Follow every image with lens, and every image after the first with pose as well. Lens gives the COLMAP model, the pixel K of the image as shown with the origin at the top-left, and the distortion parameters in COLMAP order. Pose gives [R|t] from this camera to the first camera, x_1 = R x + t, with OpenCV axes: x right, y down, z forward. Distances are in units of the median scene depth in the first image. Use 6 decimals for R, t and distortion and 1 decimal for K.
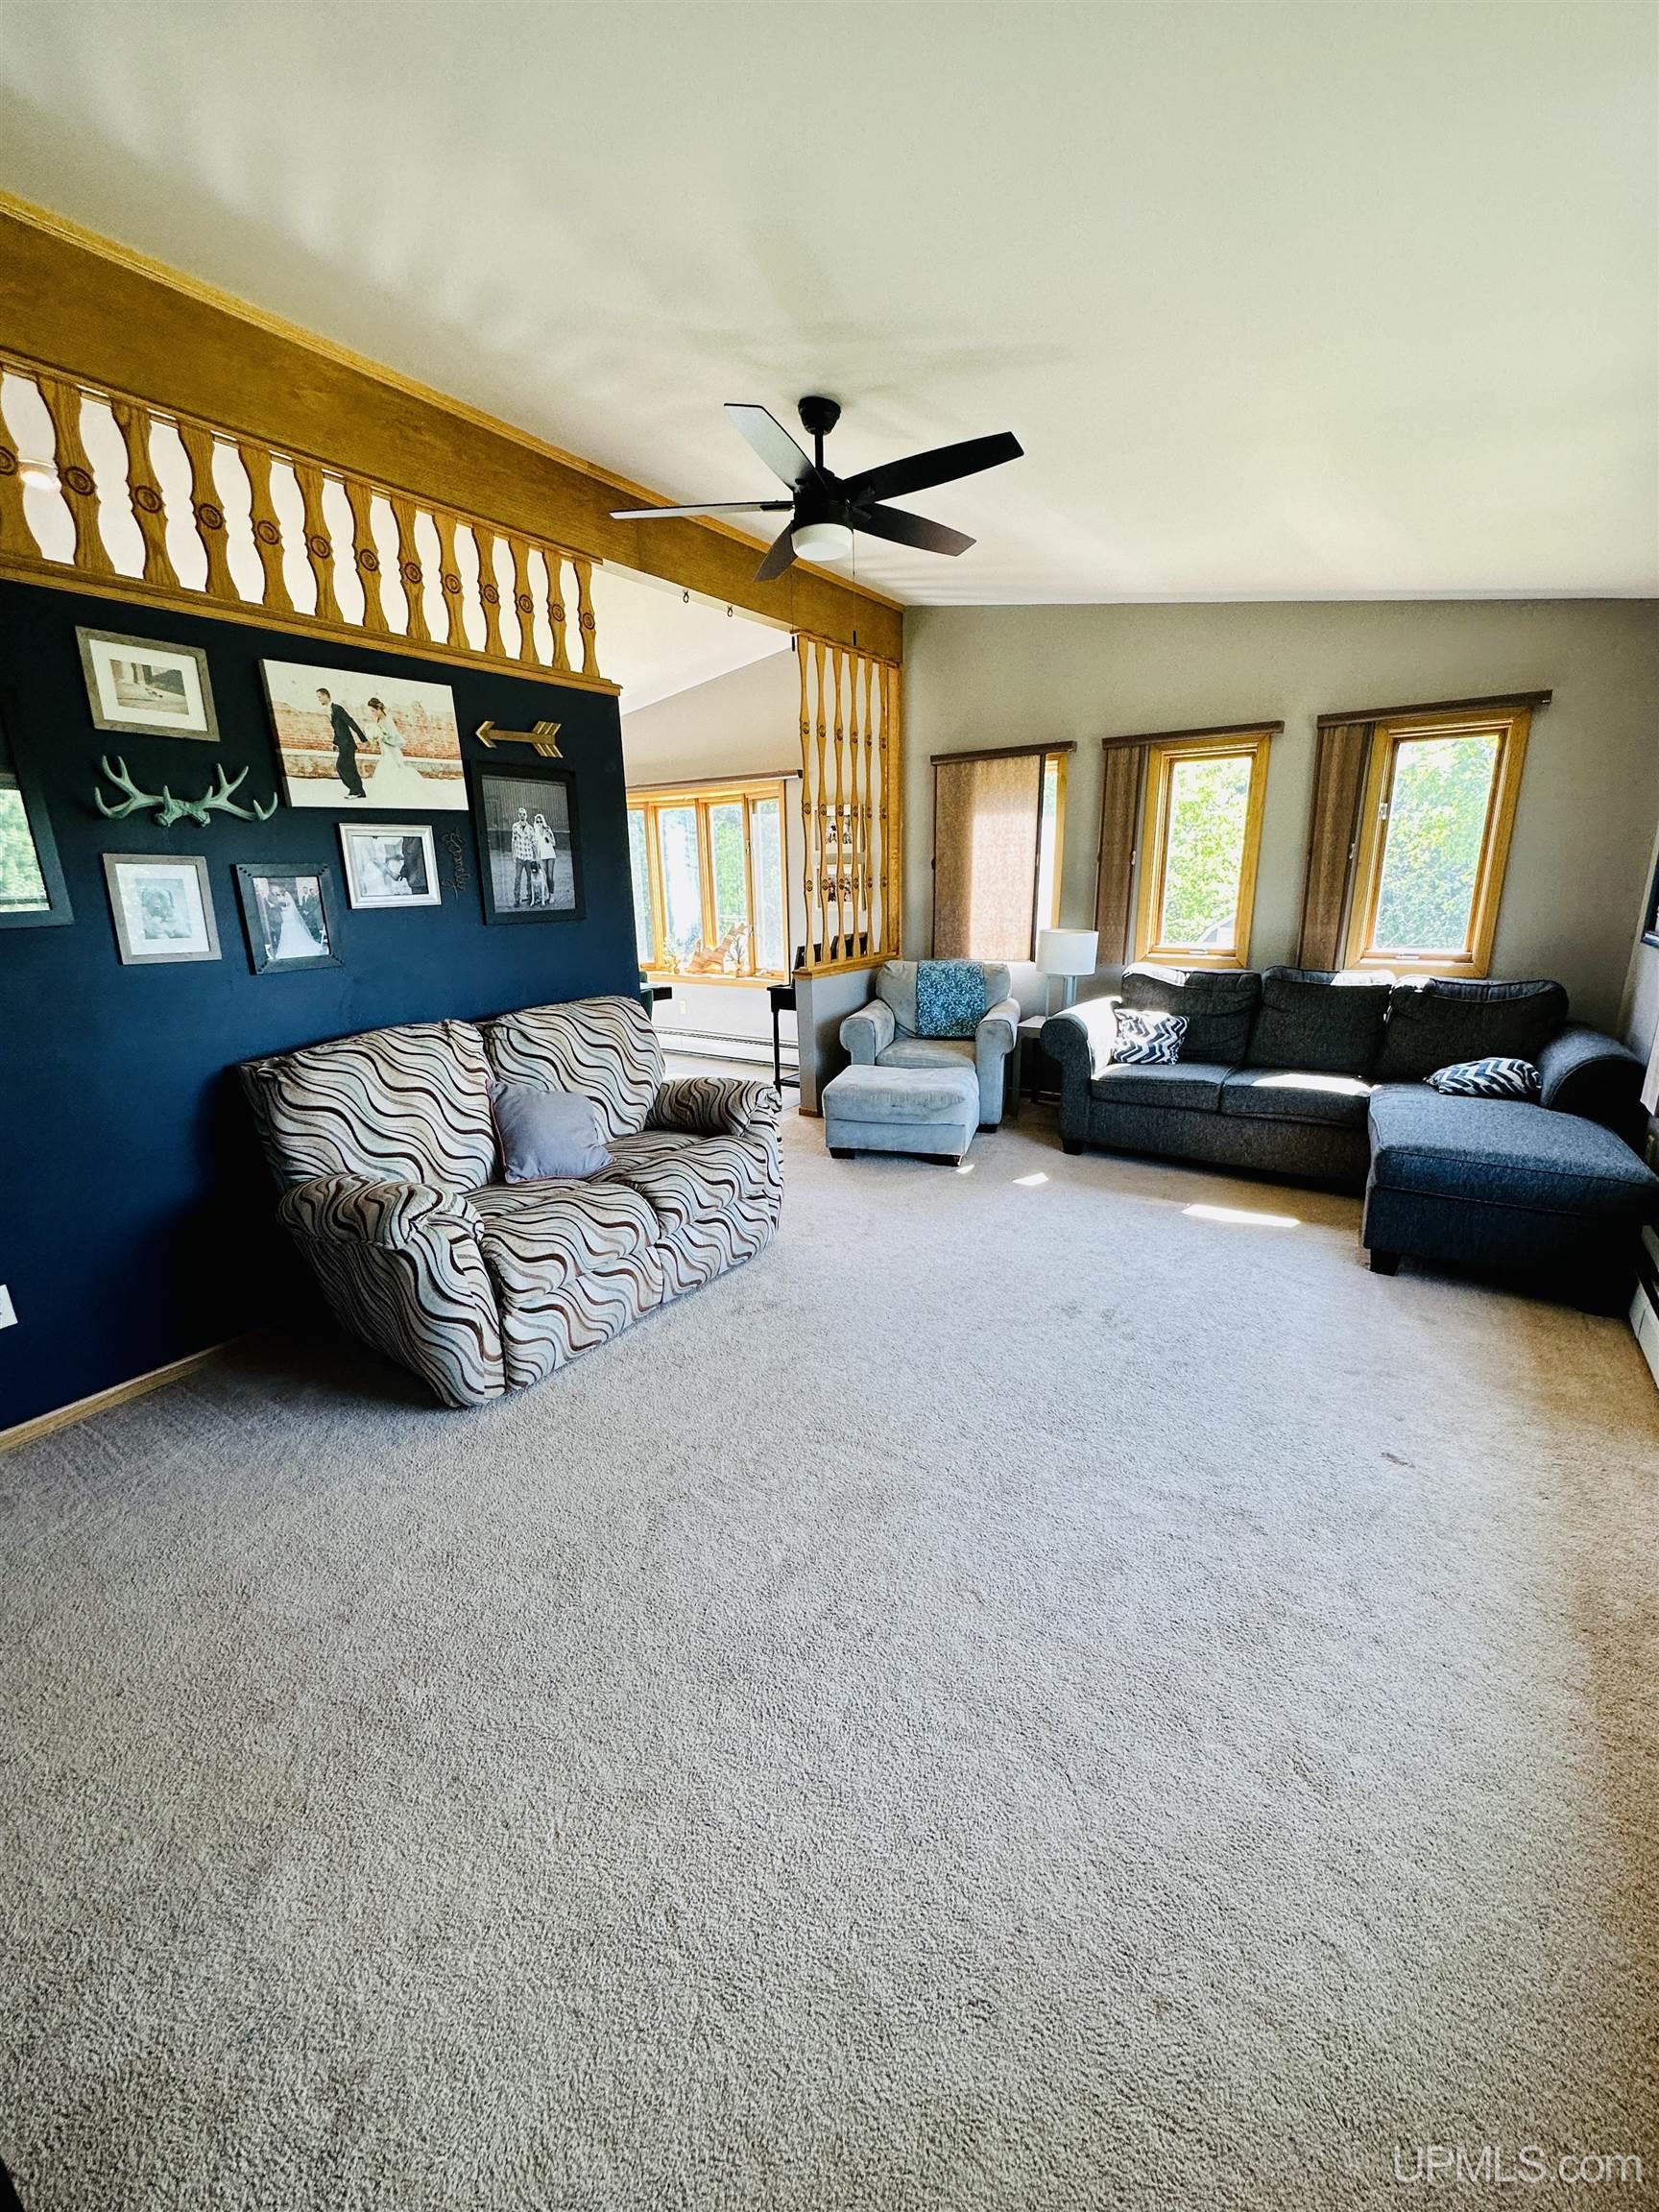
lens RADIAL K [[879.6, 0, 829.5], [0, 879.6, 1106.0], [0, 0, 1]] dist [-0.003139, 0.000178]
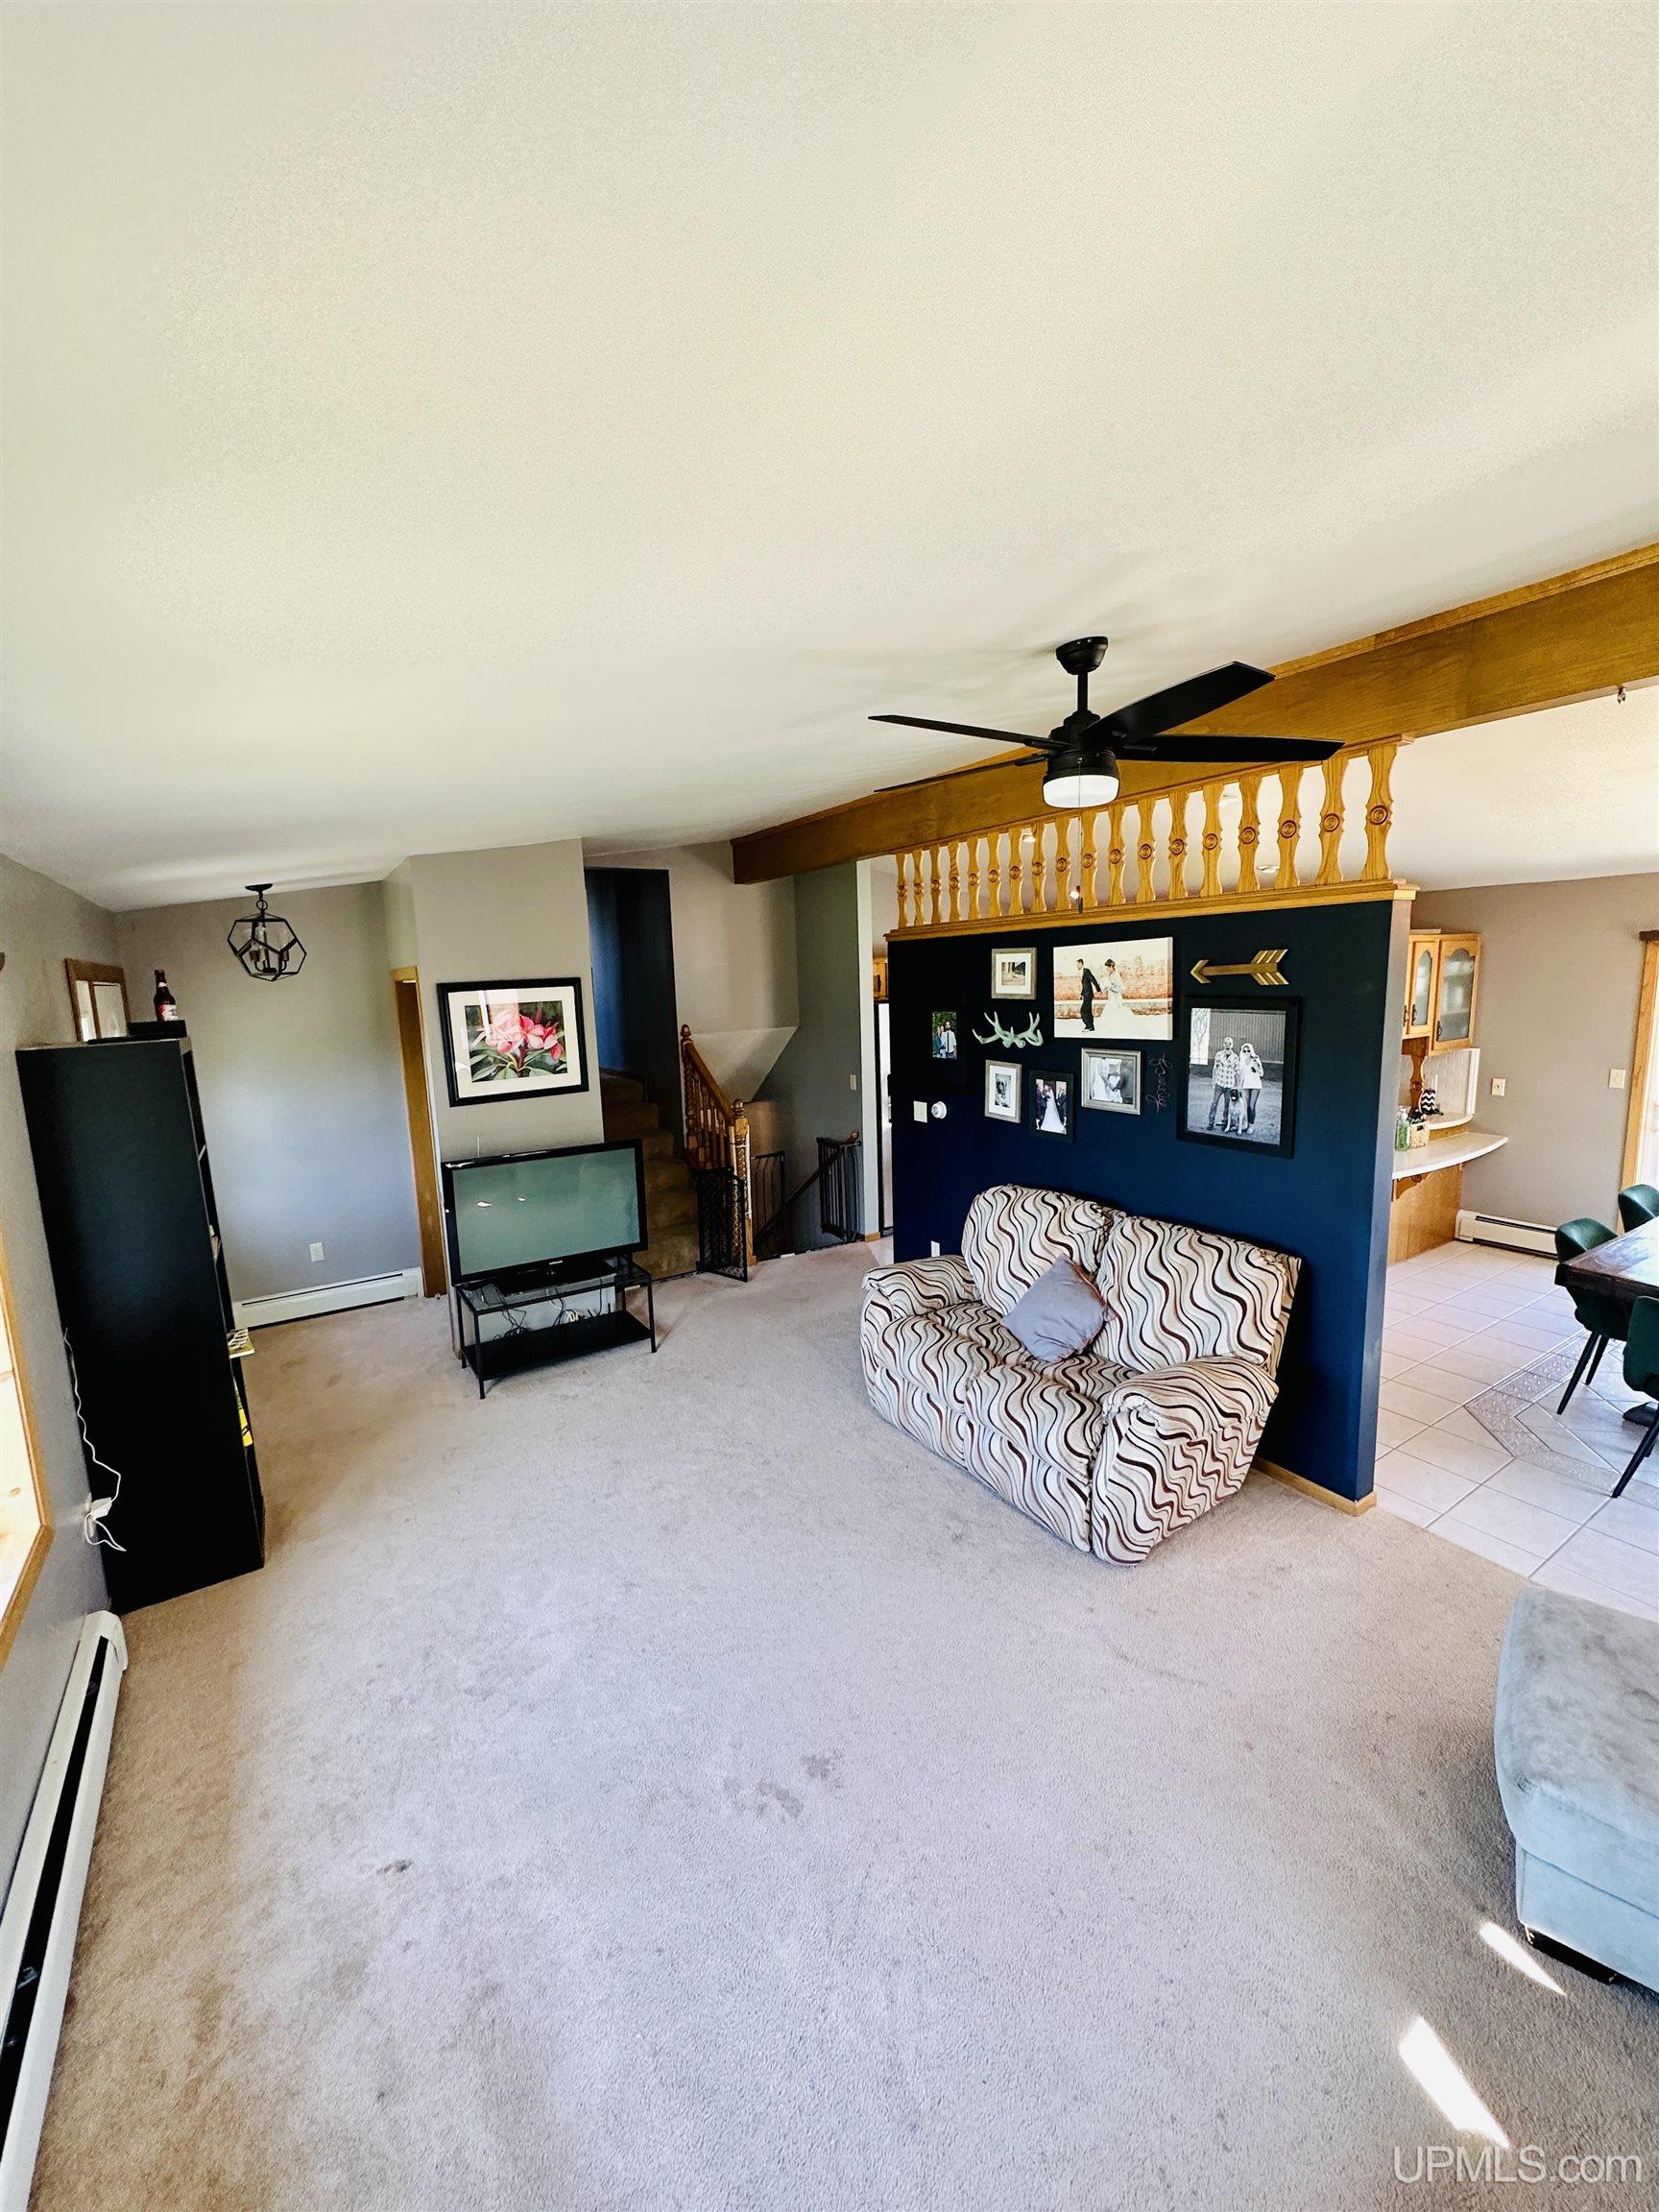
lens RADIAL K [[879.6, 0, 829.5], [0, 879.6, 1106.0], [0, 0, 1]] dist [-0.003139, 0.000178]
pose [[-0.388233, 0.170621, -0.905629, 0.742350], [-0.197862, 0.944362, 0.262739, -0.438118], [0.900070, 0.281193, -0.332873, 0.946024]]
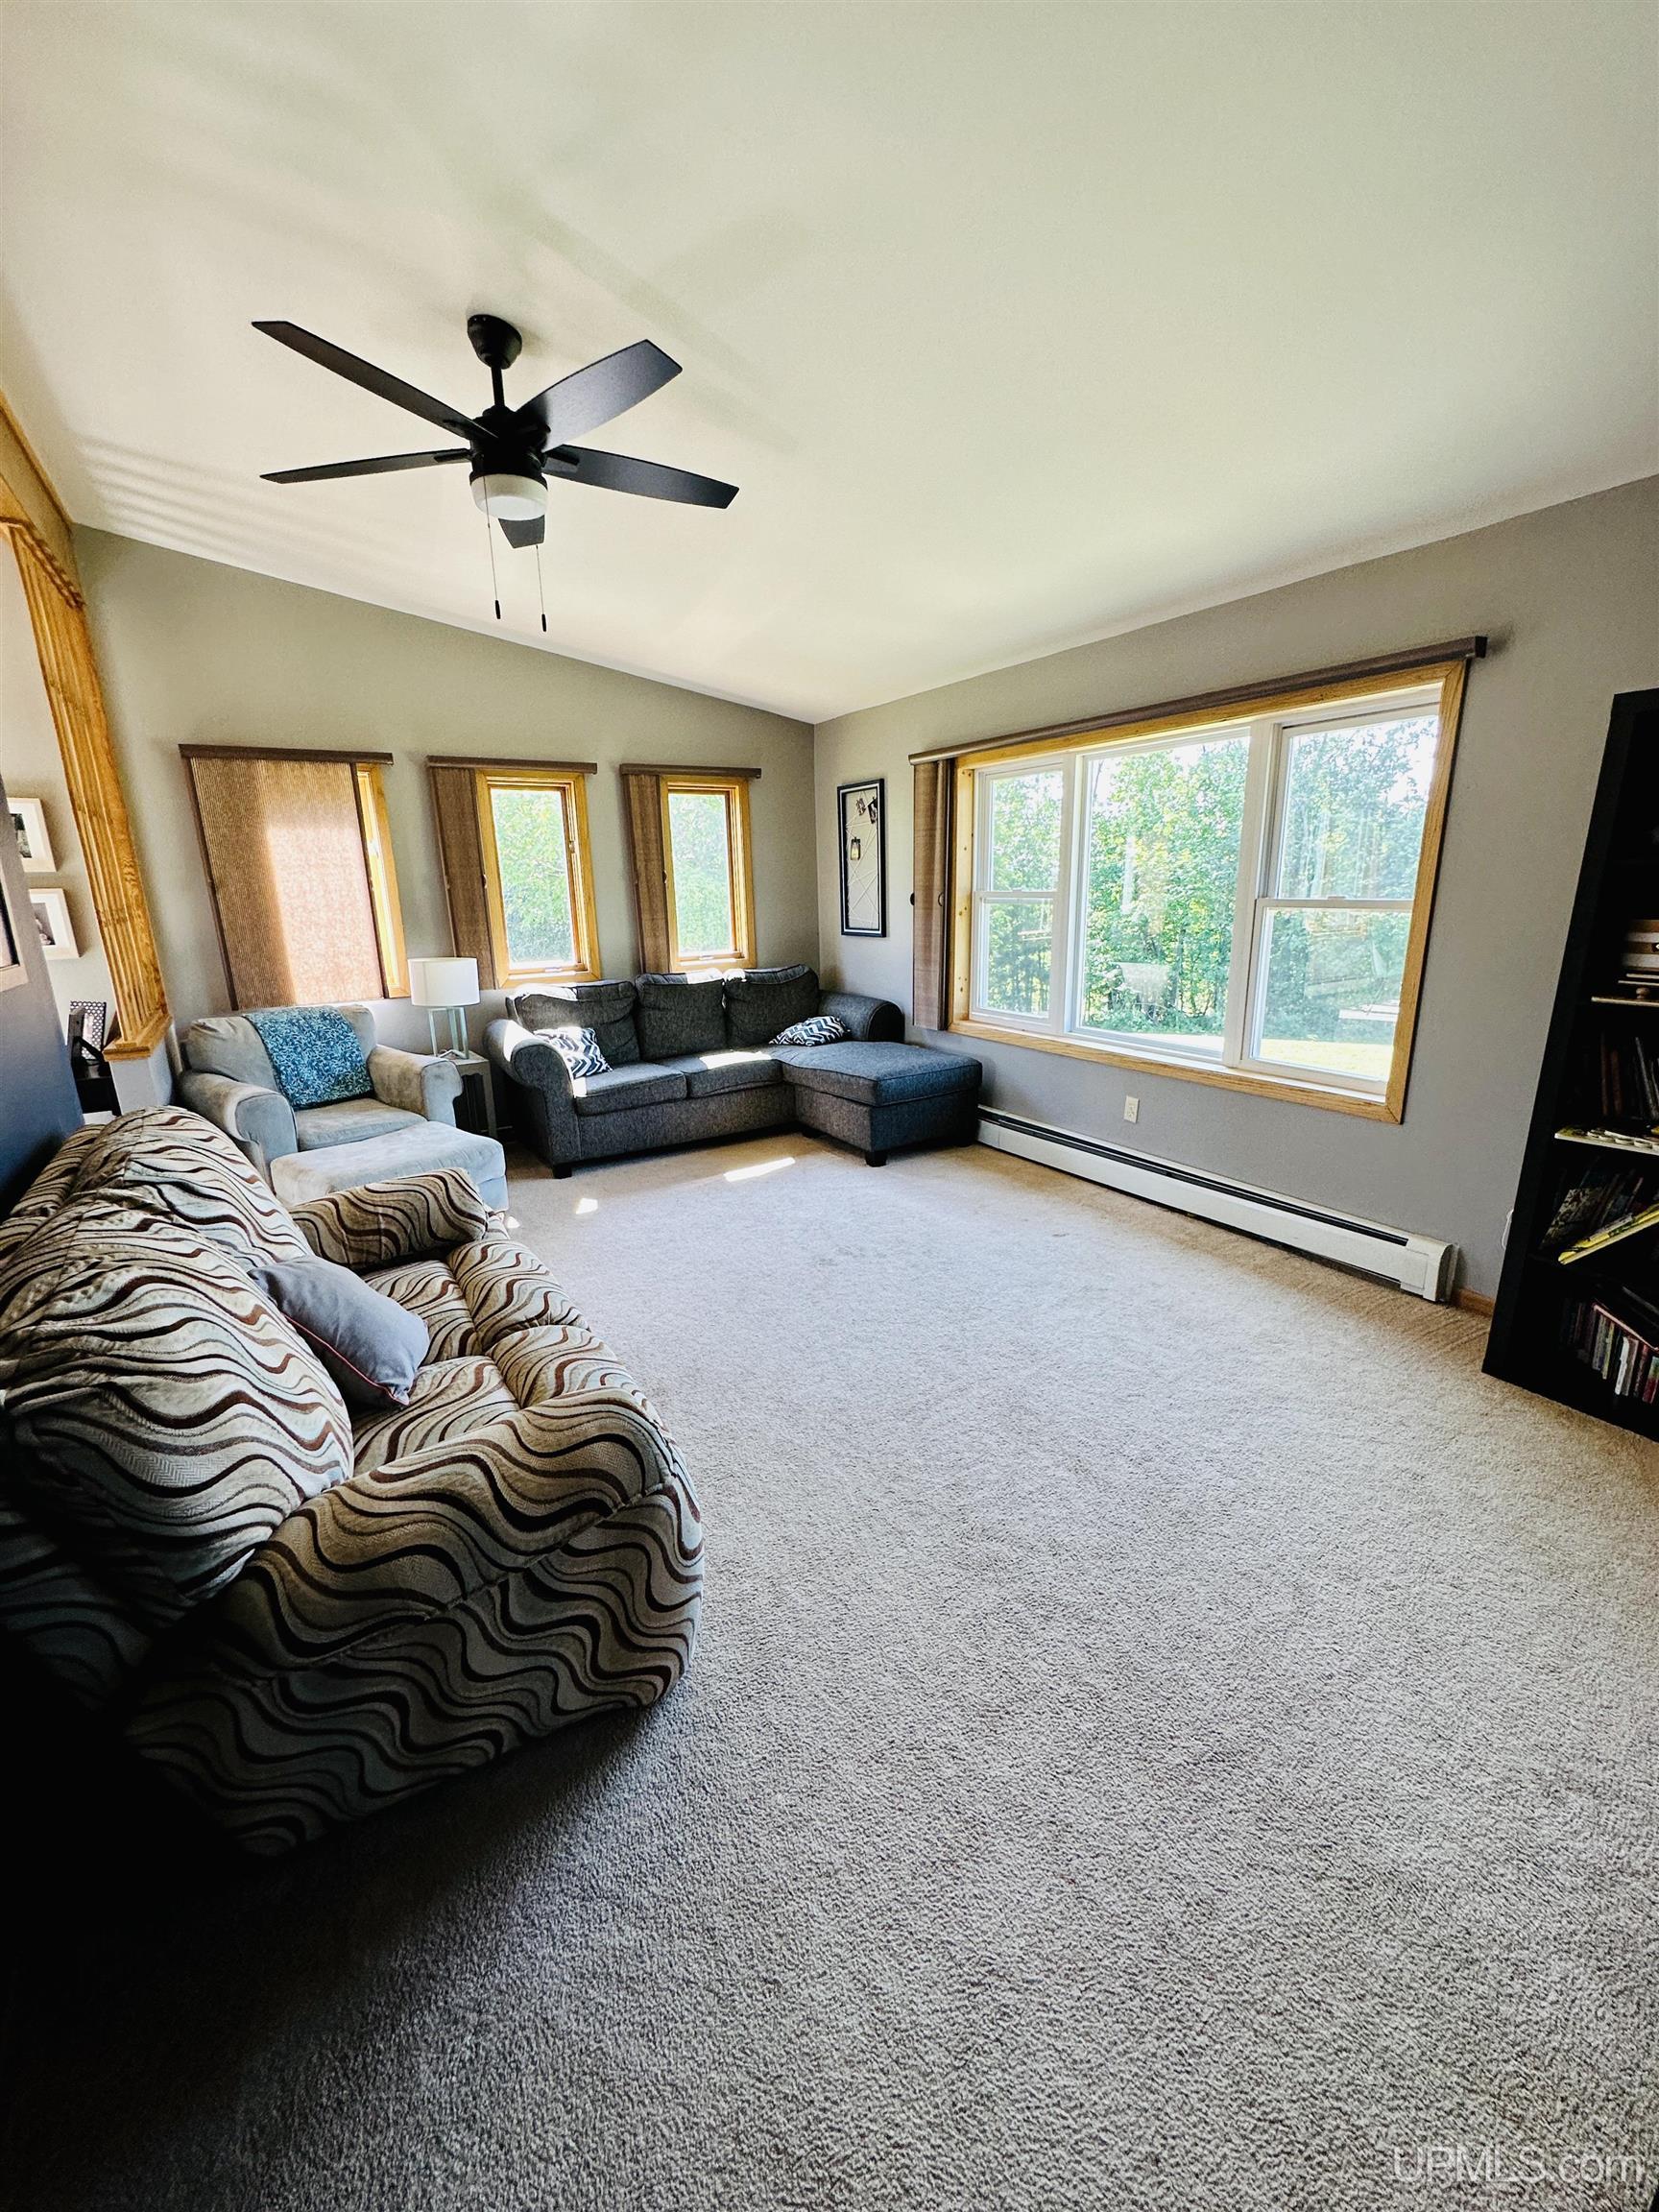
lens RADIAL K [[879.6, 0, 829.5], [0, 879.6, 1106.0], [0, 0, 1]] dist [-0.003139, 0.000178]
pose [[0.412035, -0.216129, 0.885164, -0.614358], [0.246281, 0.961718, 0.120180, -0.091365], [-0.877253, 0.168481, 0.449490, 0.374575]]
